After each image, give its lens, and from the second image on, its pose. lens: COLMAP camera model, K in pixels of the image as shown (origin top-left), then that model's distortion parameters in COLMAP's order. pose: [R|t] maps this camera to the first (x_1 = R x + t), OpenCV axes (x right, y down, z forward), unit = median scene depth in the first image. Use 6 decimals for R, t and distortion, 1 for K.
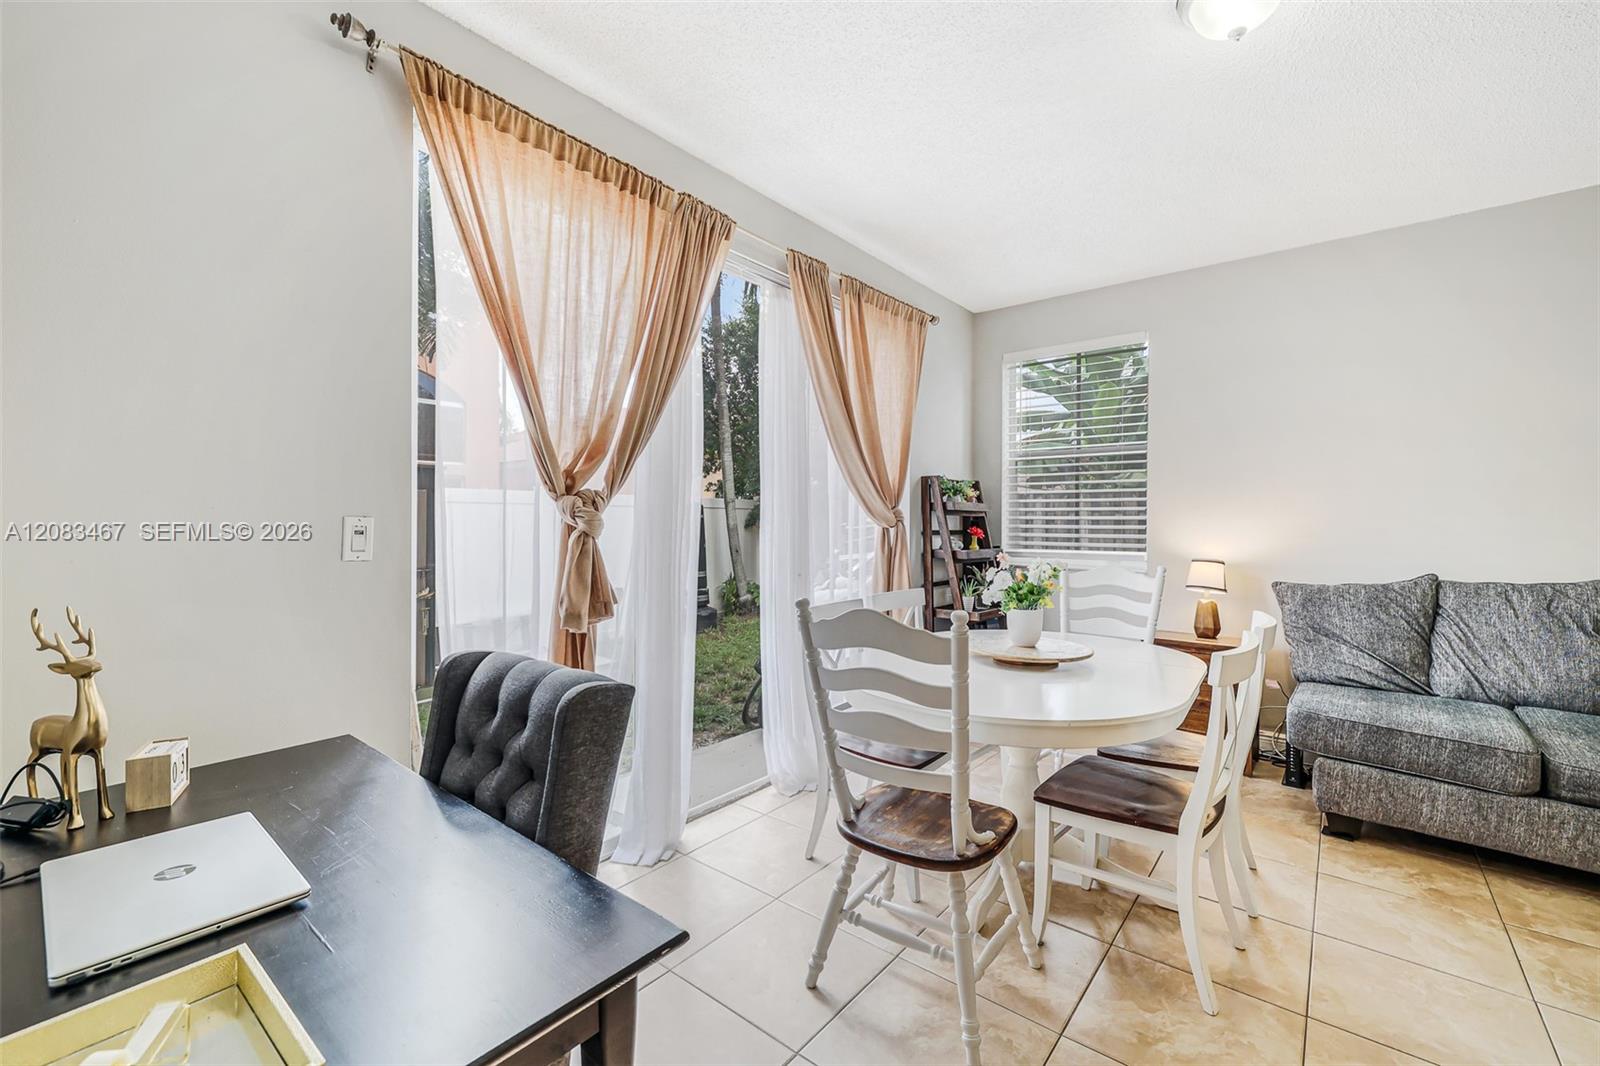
lens RADIAL K [[669.0, 0, 791.0], [0, 669.0, 517.8], [0, 0, 1]] dist [0.000091, -0.000221]
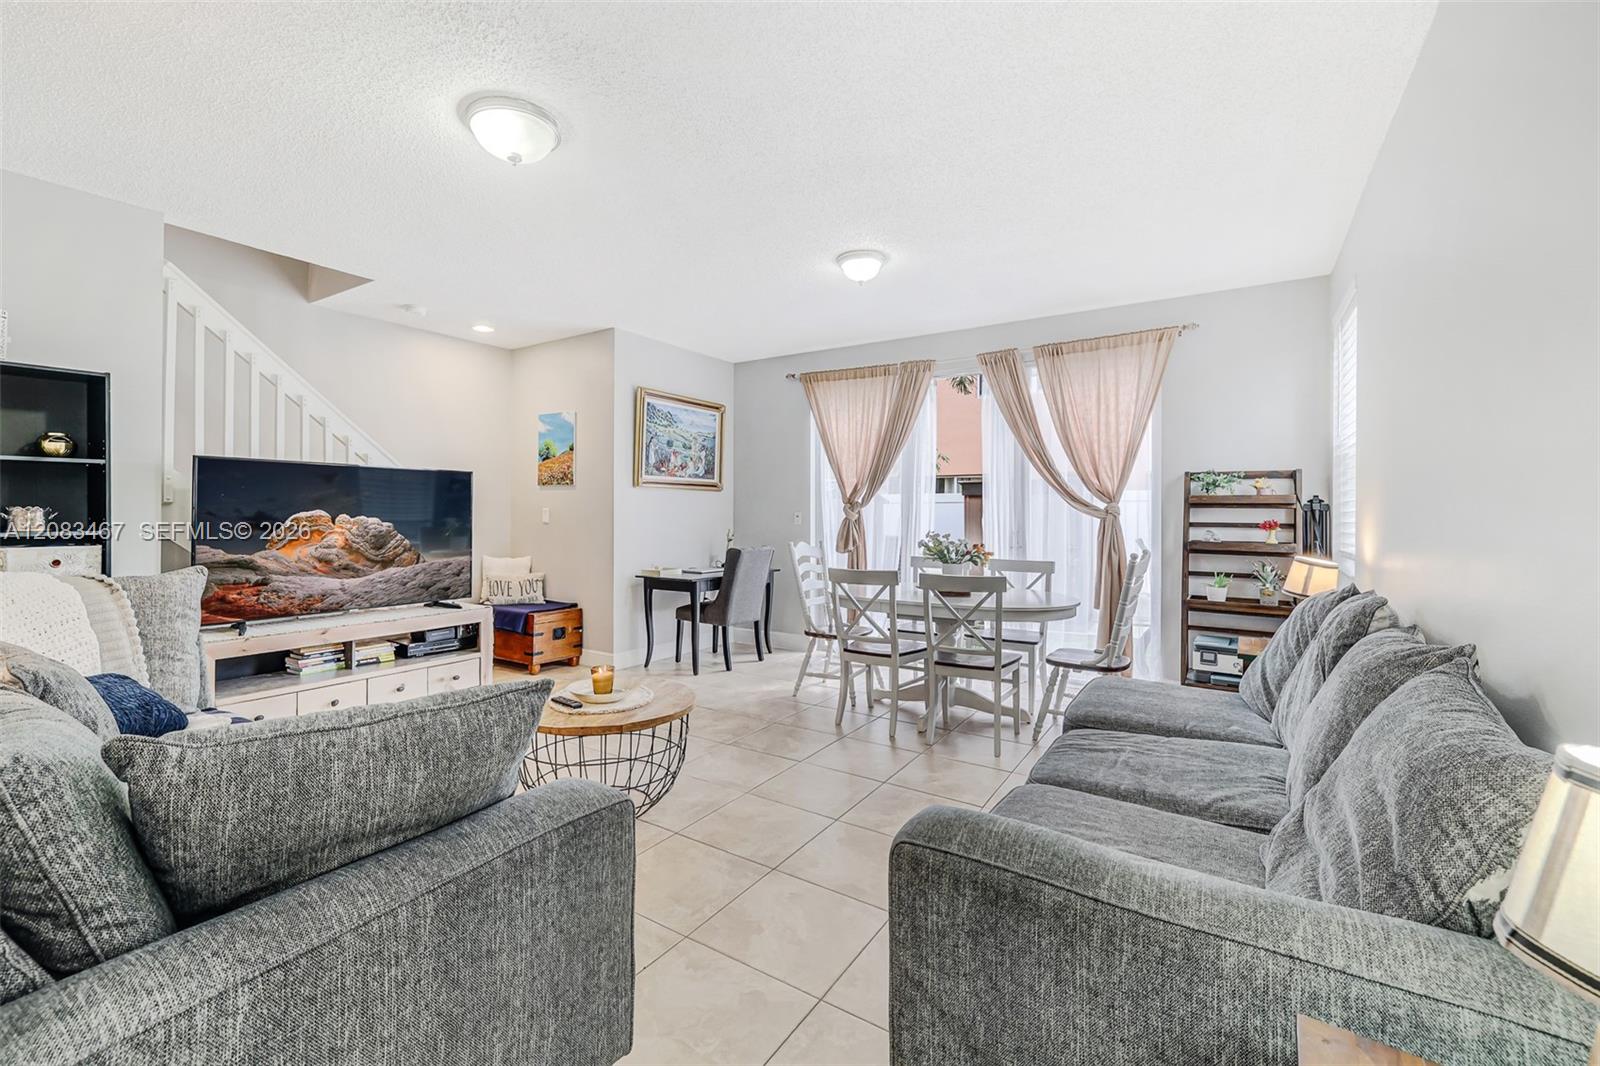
lens RADIAL K [[689.7, 0, 780.2], [0, 689.7, 509.0], [0, 0, 1]] dist [0.000062, -0.000256]
pose [[0.104794, -0.011180, -0.994431, 1.922921], [-0.000392, 0.999936, -0.011283, 0.014805], [0.994494, 0.001572, 0.104783, 0.354416]]
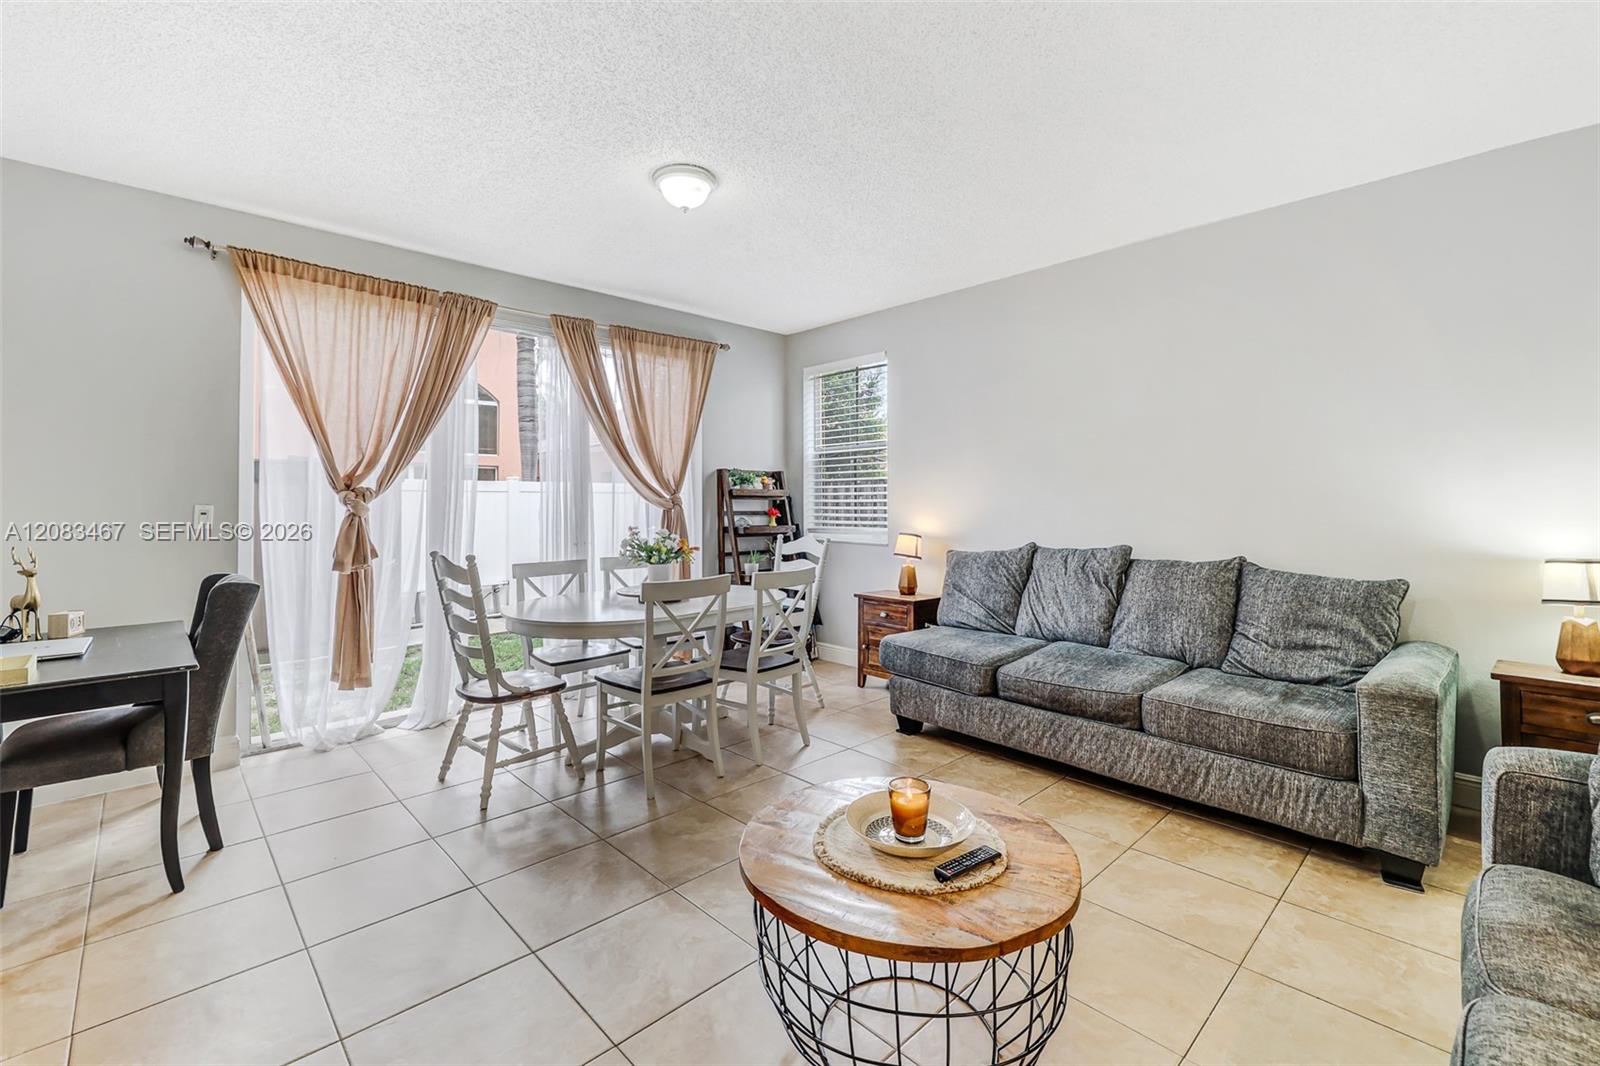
lens RADIAL K [[683.8, 0, 793.8], [0, 683.8, 488.2], [0, 0, 1]] dist [-0.000753, 0.000270]
pose [[0.992714, -0.011087, -0.119983, 0.770549], [0.008673, 0.999750, -0.020624, 0.003099], [0.120182, 0.019434, 0.992562, -0.428010]]
